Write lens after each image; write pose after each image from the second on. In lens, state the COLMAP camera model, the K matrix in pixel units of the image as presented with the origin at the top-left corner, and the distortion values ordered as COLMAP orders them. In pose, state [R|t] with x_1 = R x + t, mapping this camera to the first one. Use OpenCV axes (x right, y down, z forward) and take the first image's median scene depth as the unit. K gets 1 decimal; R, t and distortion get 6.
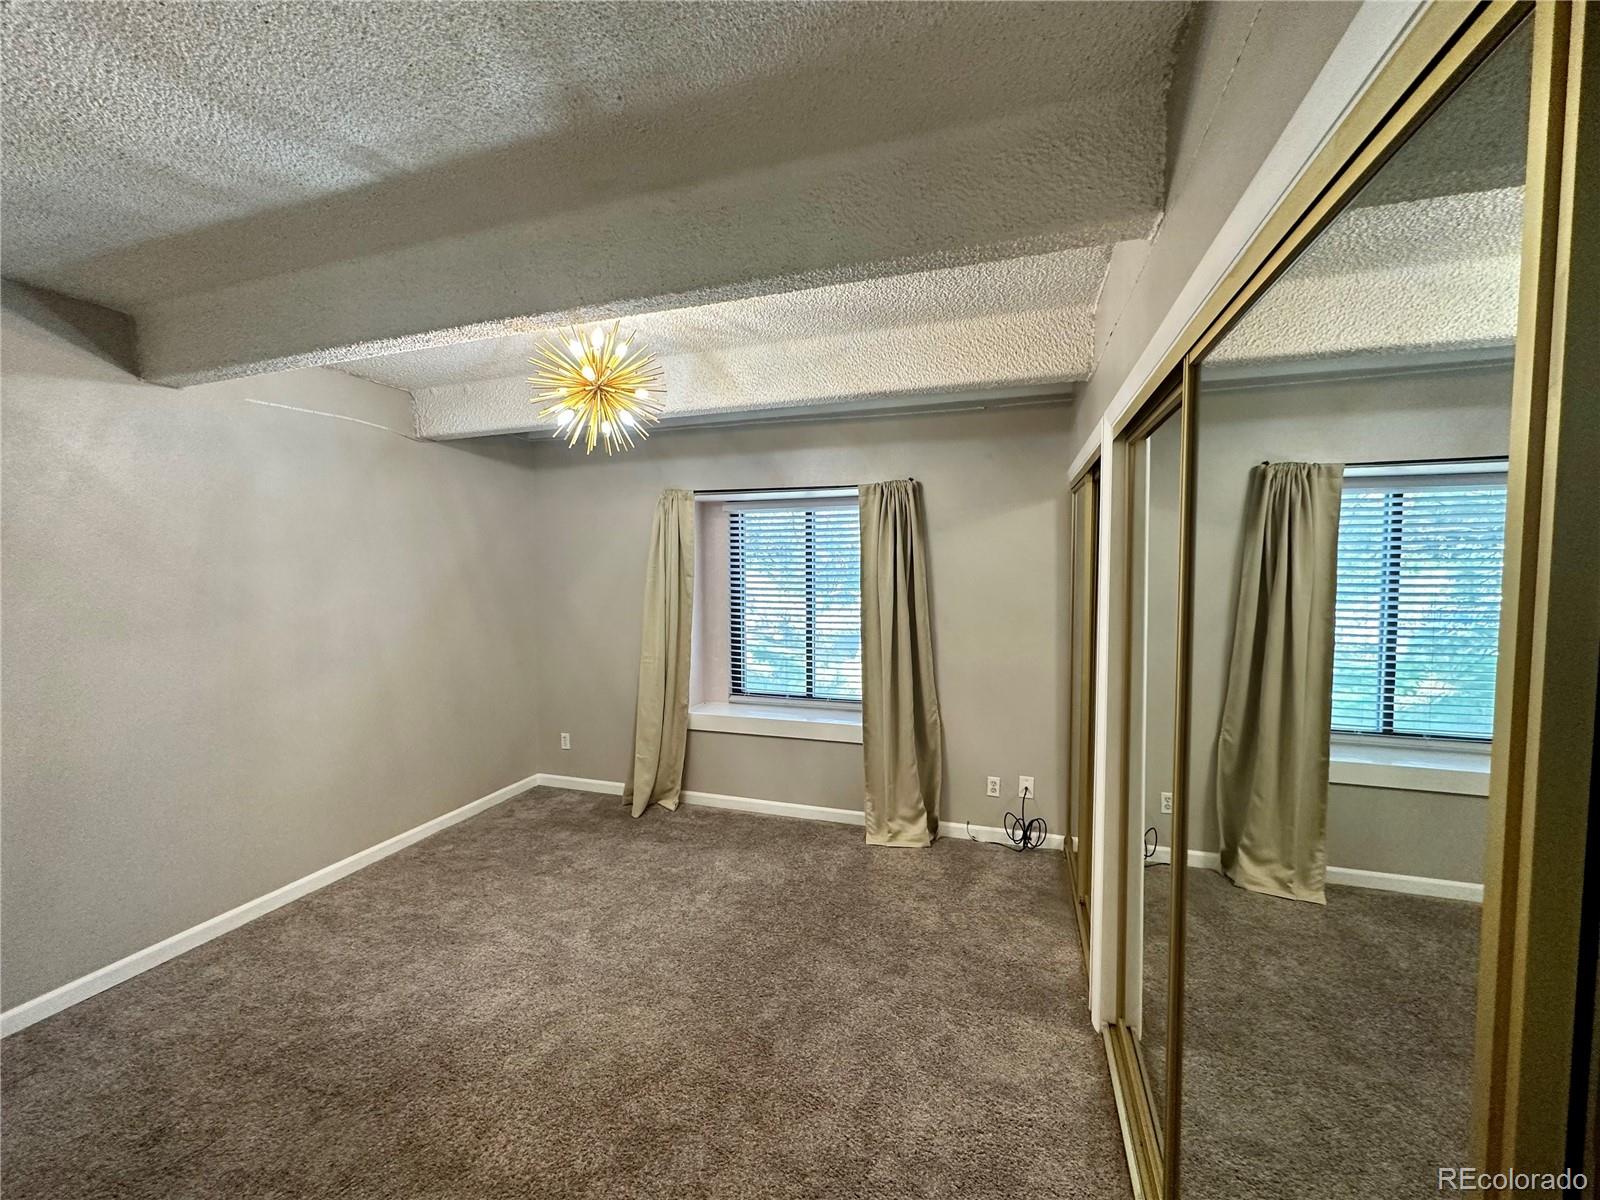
lens RADIAL K [[637.2, 0, 801.0], [0, 637.2, 604.5], [0, 0, 1]] dist [-0.003763, 0.000008]
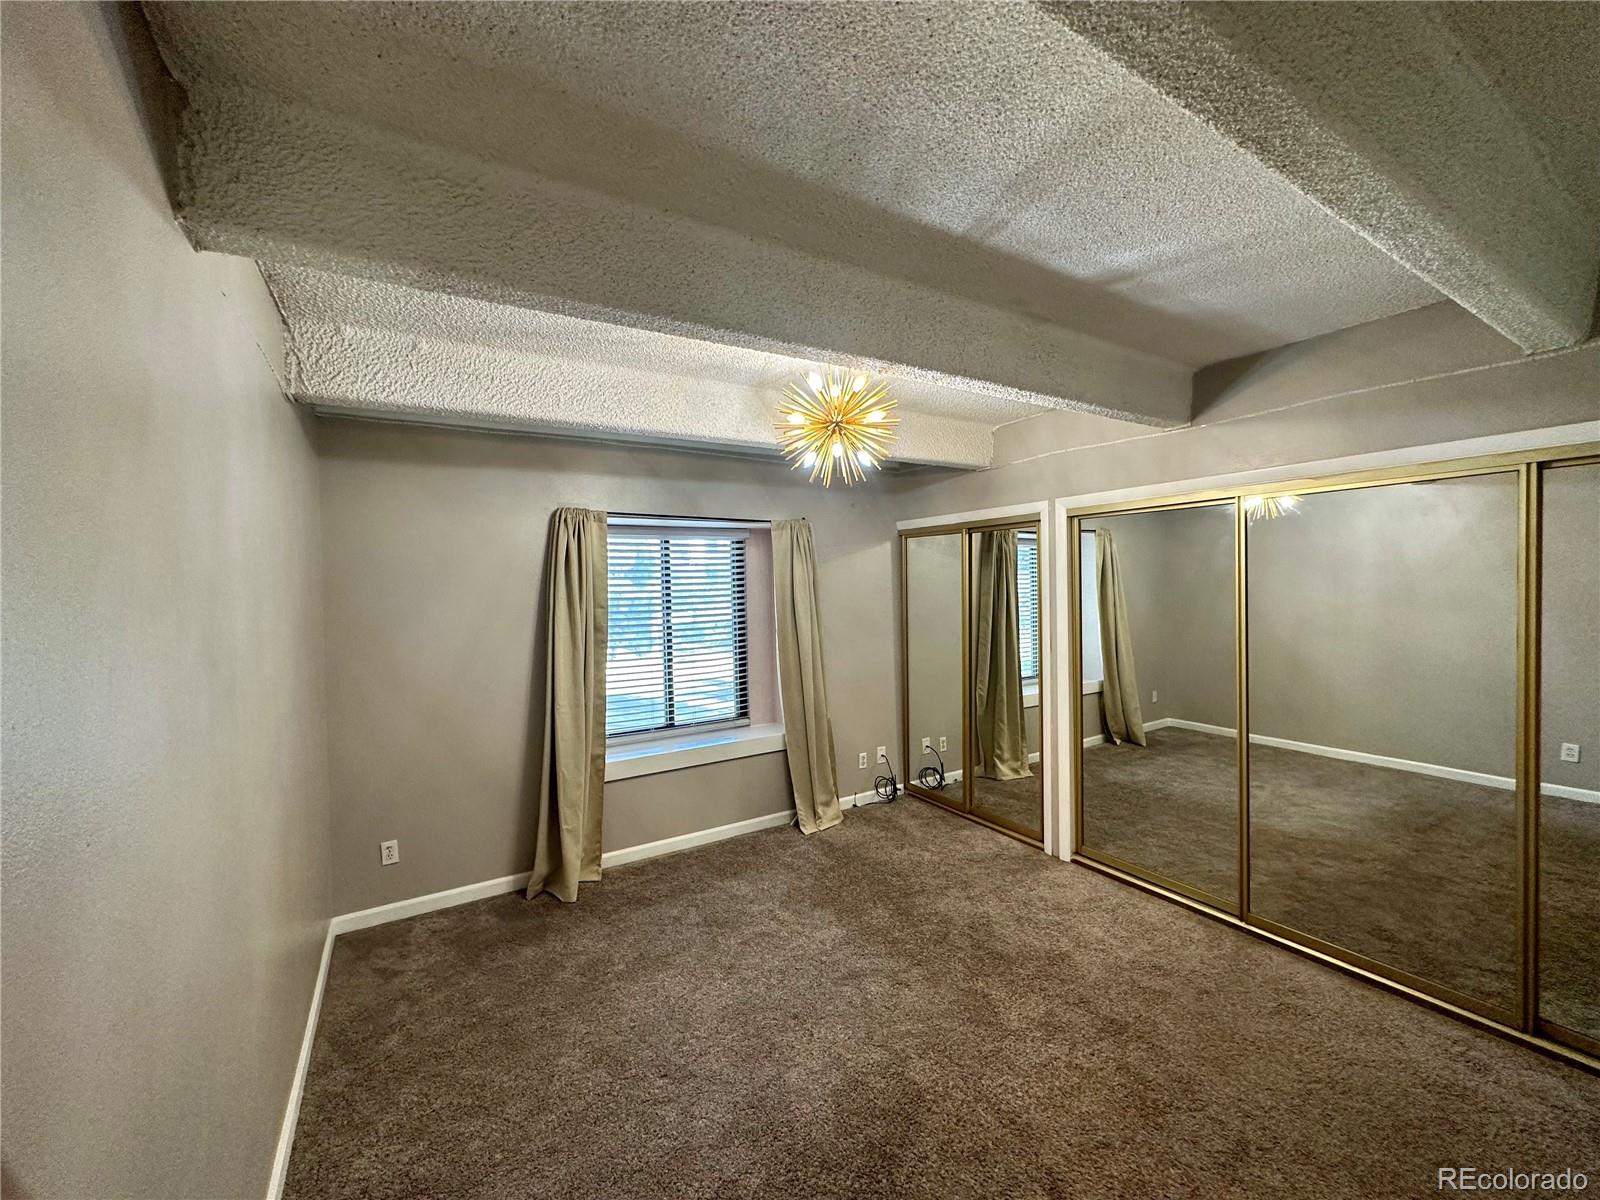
lens RADIAL K [[638.6, 0, 801.5], [0, 638.6, 600.2], [0, 0, 1]] dist [0.009522, 0.000242]
pose [[0.645200, -0.023285, 0.763658, -0.899444], [0.068217, 0.997299, -0.027226, -0.013768], [-0.760962, 0.069661, 0.645046, 0.282628]]
